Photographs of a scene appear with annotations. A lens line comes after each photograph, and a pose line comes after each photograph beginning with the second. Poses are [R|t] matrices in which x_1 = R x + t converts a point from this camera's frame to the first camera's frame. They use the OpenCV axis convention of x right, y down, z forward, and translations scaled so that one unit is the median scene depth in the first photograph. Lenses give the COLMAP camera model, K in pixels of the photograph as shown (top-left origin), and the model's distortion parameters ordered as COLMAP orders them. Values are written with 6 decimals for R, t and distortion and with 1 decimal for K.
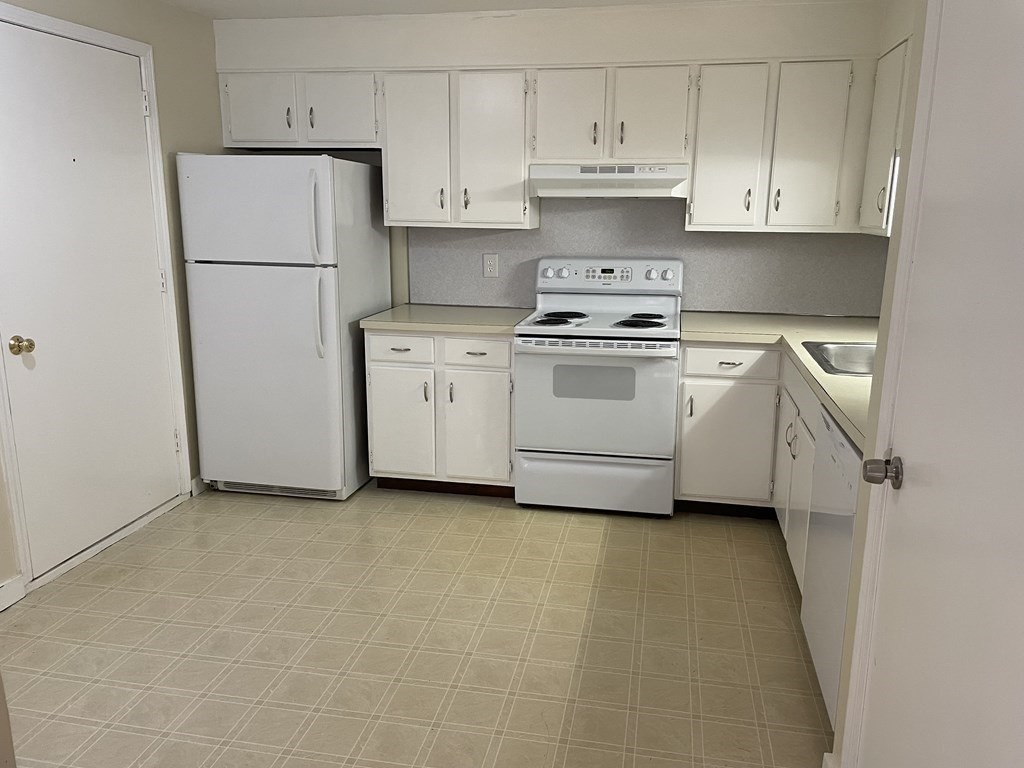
lens RADIAL K [[771.3, 0, 518.0], [0, 771.3, 380.1], [0, 0, 1]] dist [0.066579, -0.117205]
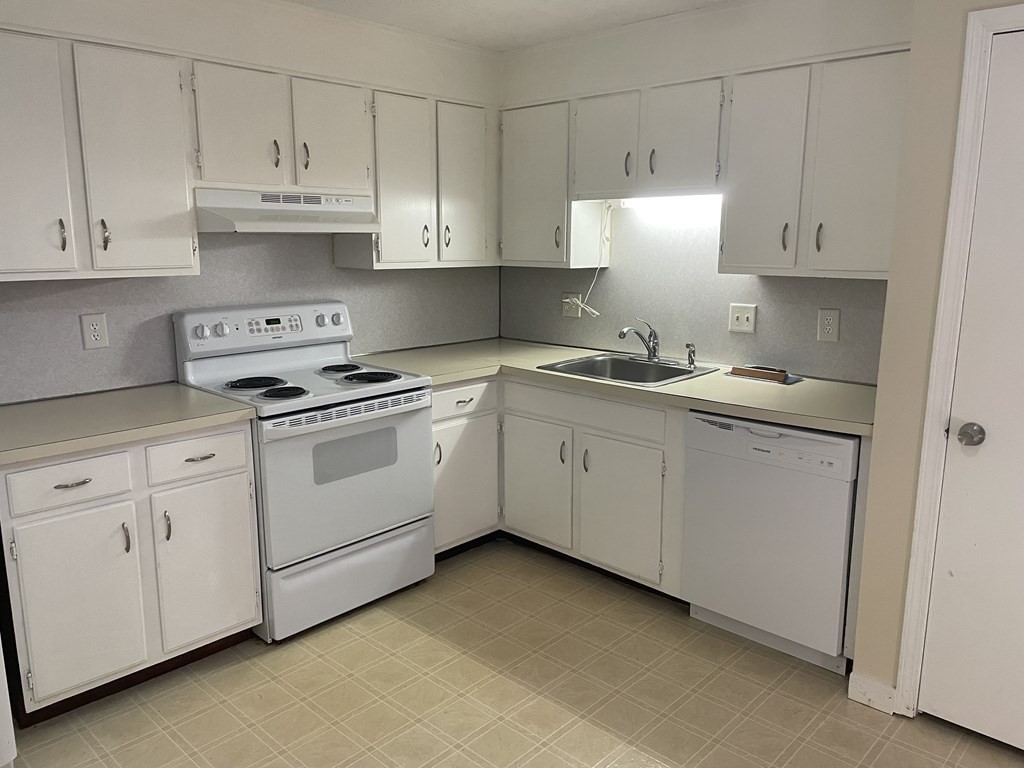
lens RADIAL K [[771.3, 0, 518.0], [0, 771.3, 380.1], [0, 0, 1]] dist [0.066579, -0.117205]
pose [[0.524367, -0.164375, 0.835476, -0.471008], [0.186066, 0.979597, 0.075950, -0.101819], [-0.830915, 0.115628, 0.544253, 0.376465]]
